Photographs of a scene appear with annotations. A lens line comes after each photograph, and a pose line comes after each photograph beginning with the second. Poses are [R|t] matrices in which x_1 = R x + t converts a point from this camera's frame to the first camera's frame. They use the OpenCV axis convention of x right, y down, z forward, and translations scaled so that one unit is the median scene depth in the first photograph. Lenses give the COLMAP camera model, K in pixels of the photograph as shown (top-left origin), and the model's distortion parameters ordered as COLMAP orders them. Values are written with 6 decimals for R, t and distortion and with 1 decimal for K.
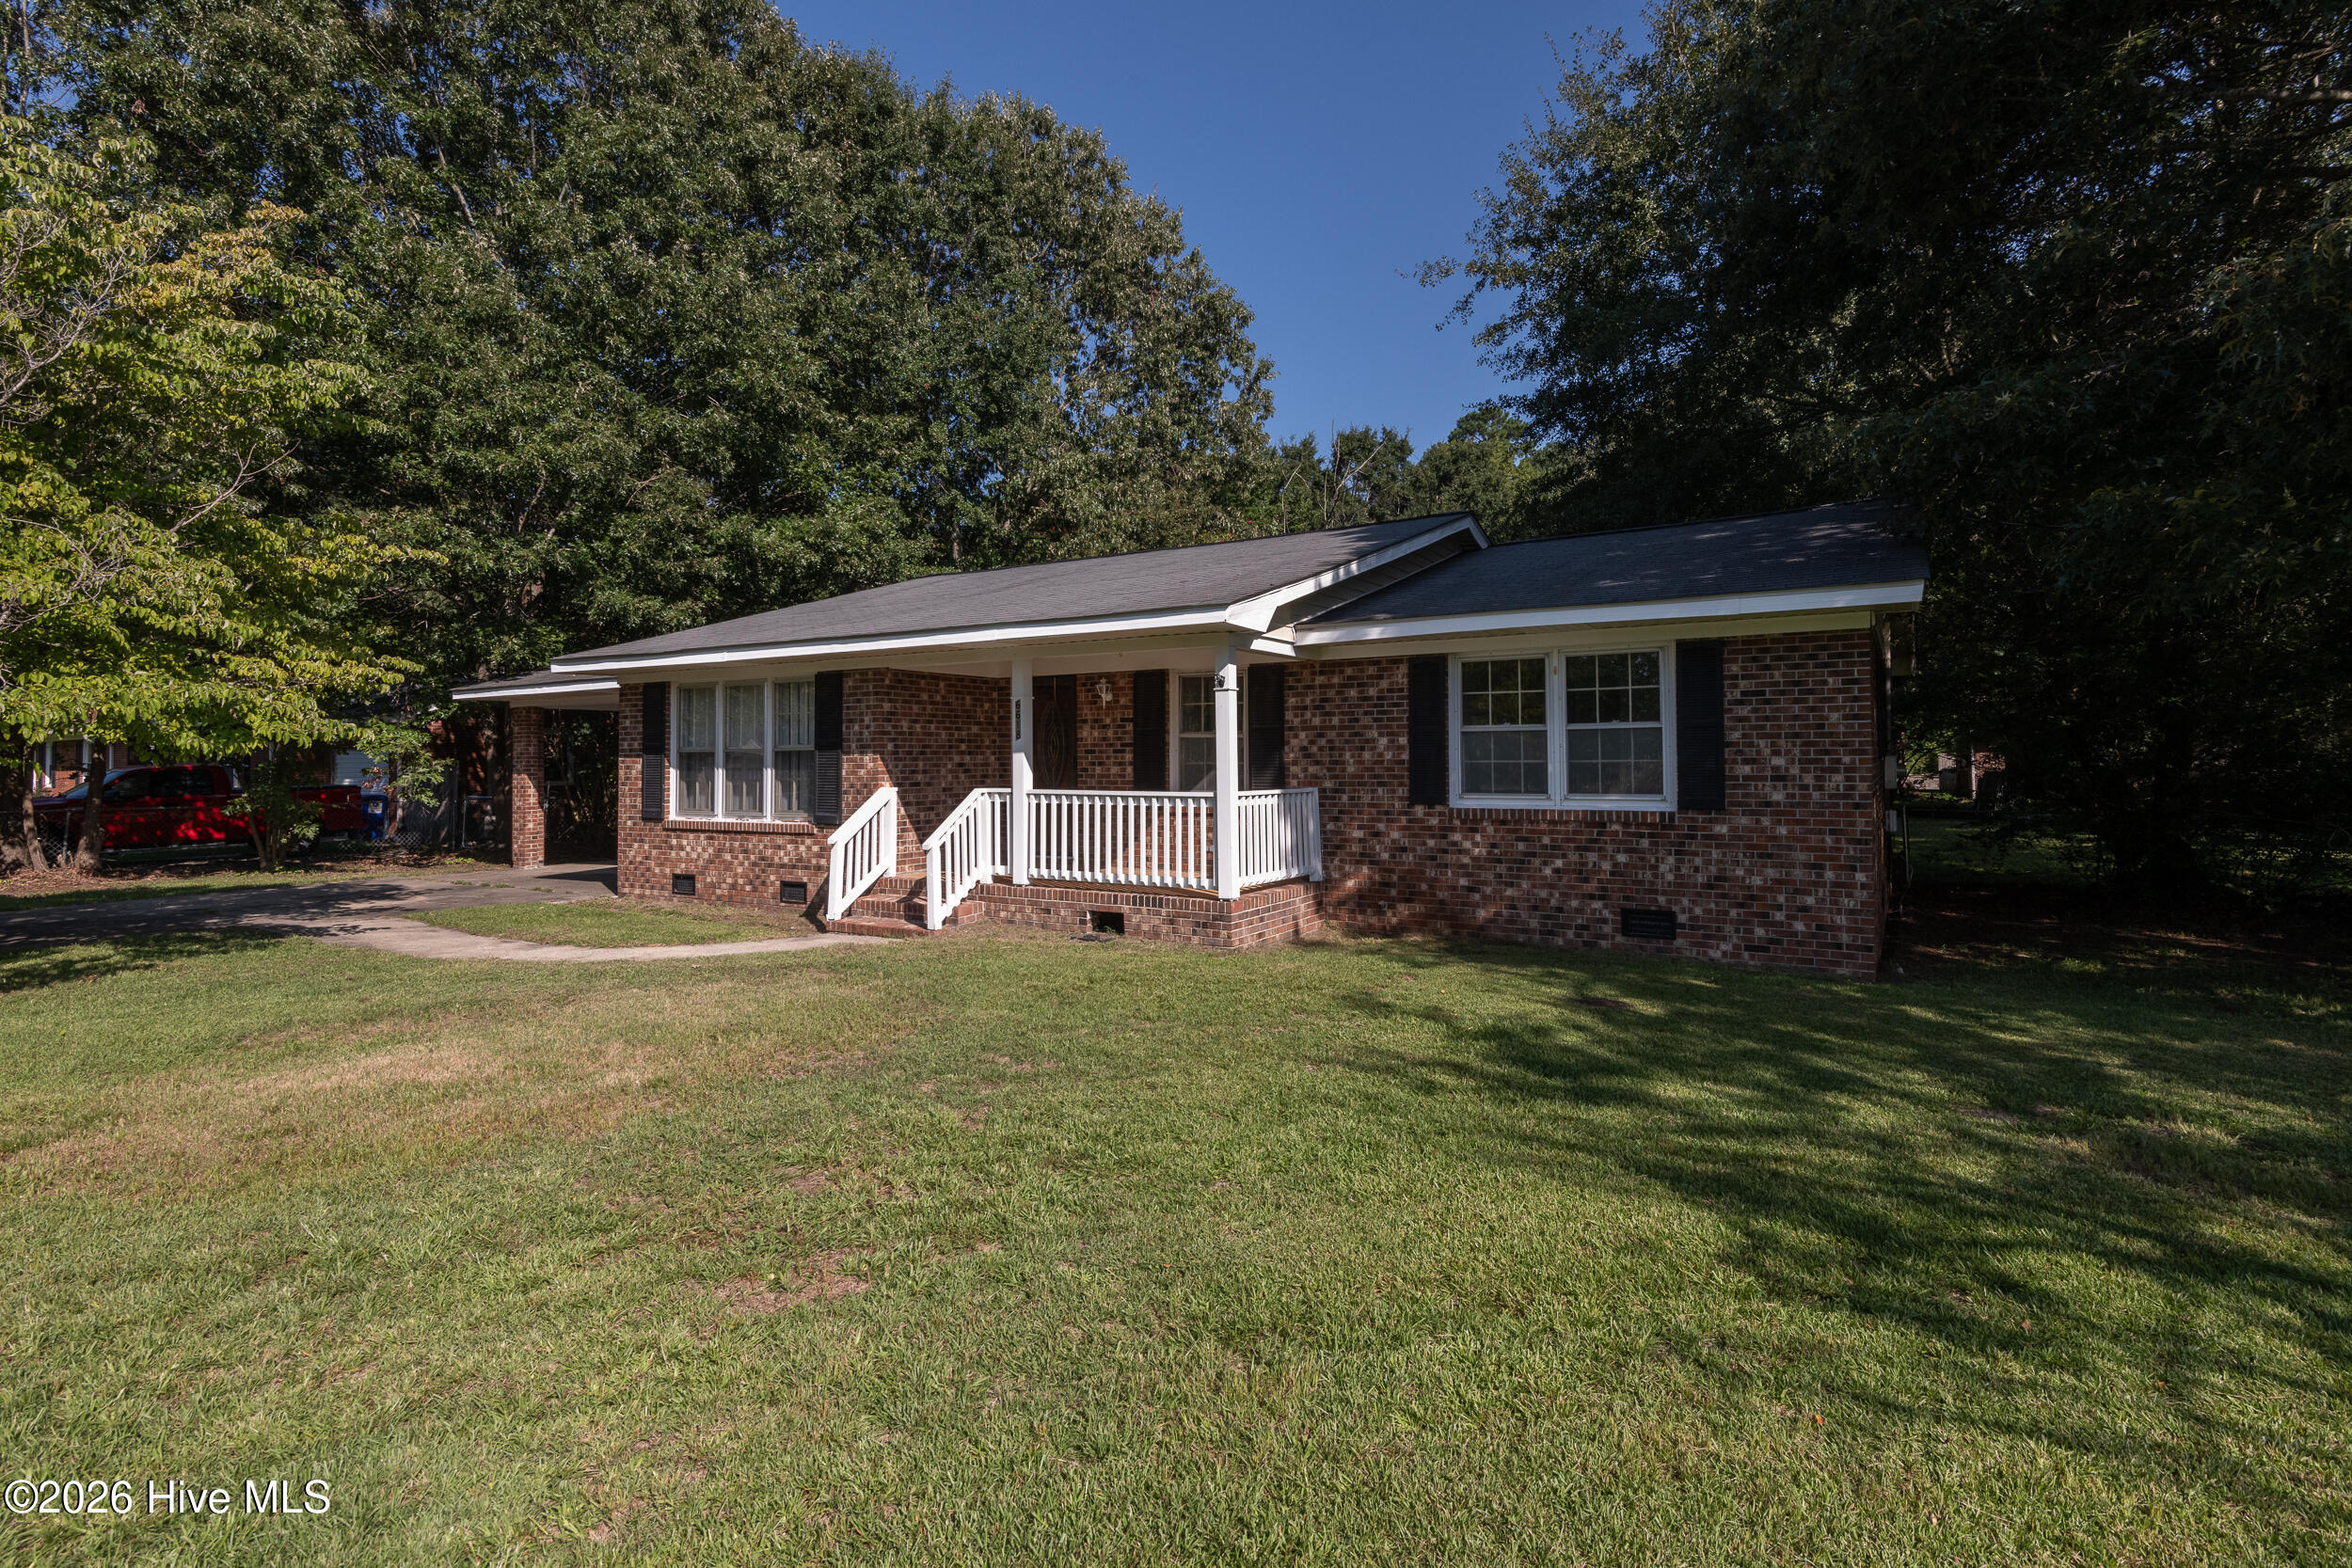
lens RADIAL K [[1105.2, 0, 1224.2], [0, 1105.2, 754.8], [0, 0, 1]] dist [0.014593, -0.011924]
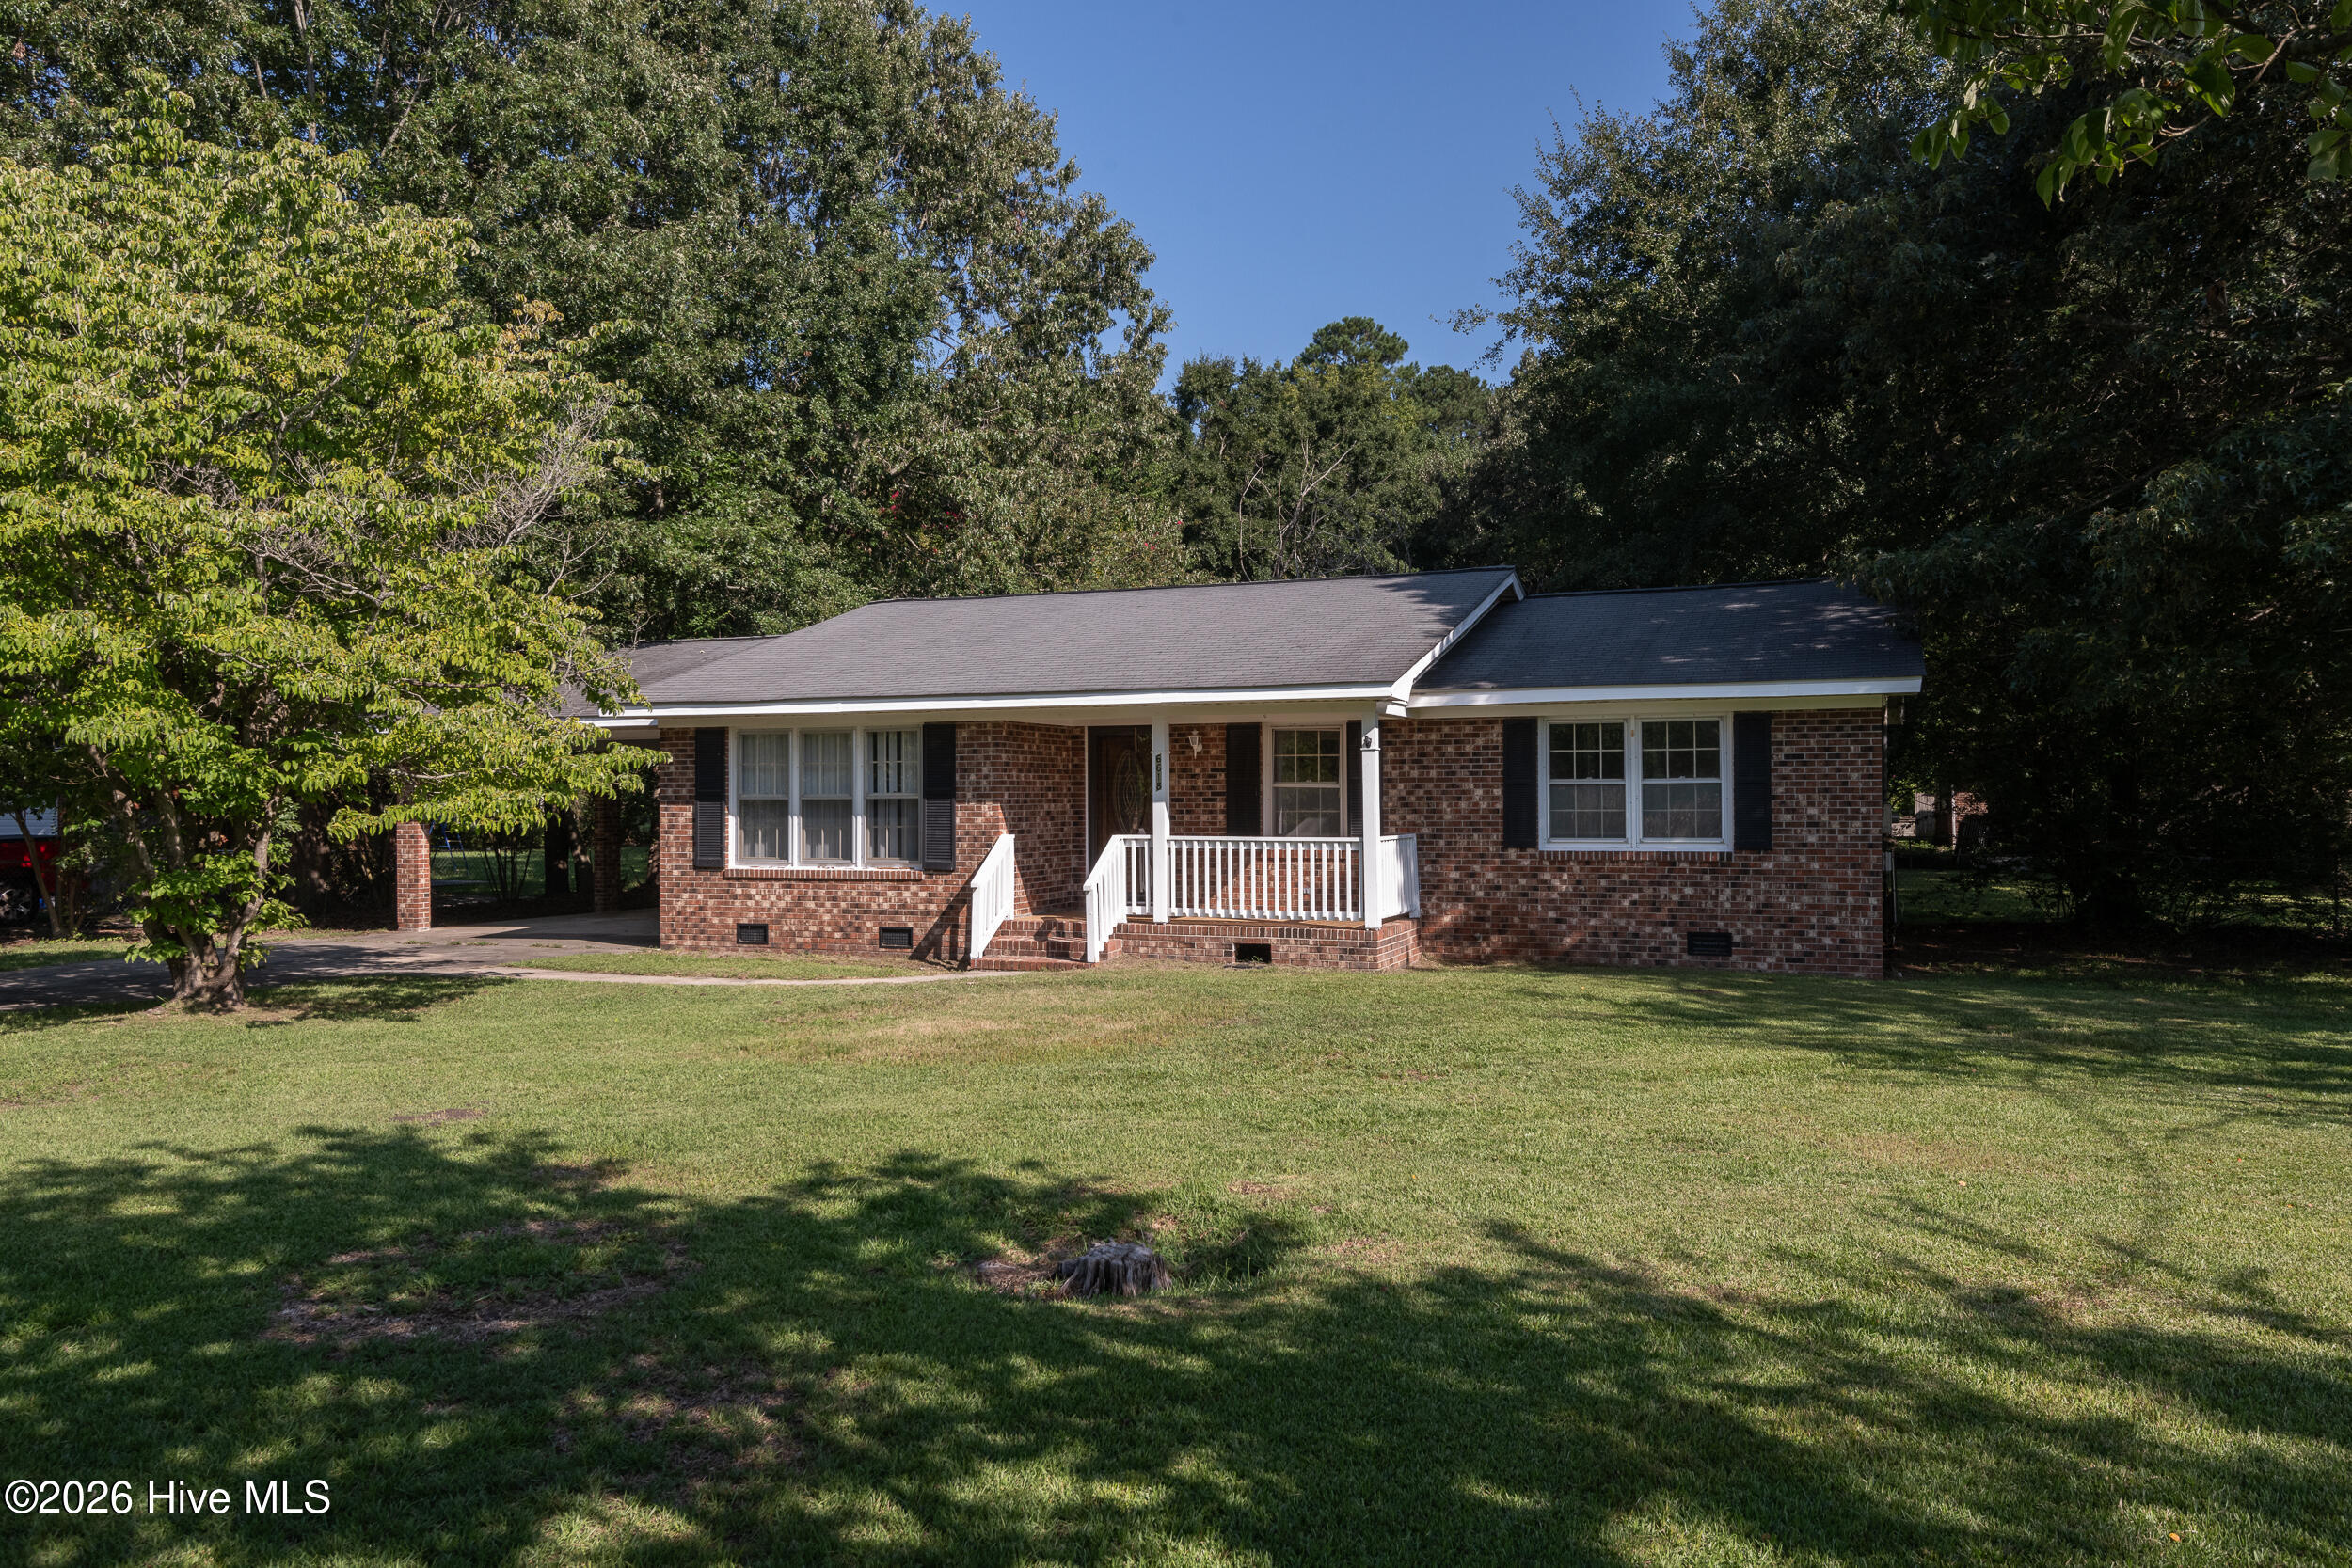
lens RADIAL K [[1610.6, 0, 1203.4], [0, 1610.6, 811.2], [0, 0, 1]] dist [-0.005019, -0.003147]
pose [[0.987826, -0.000342, 0.155560, -0.350318], [-0.001697, 0.999914, 0.012974, -0.012330], [-0.155552, -0.013080, 0.987741, -0.521521]]
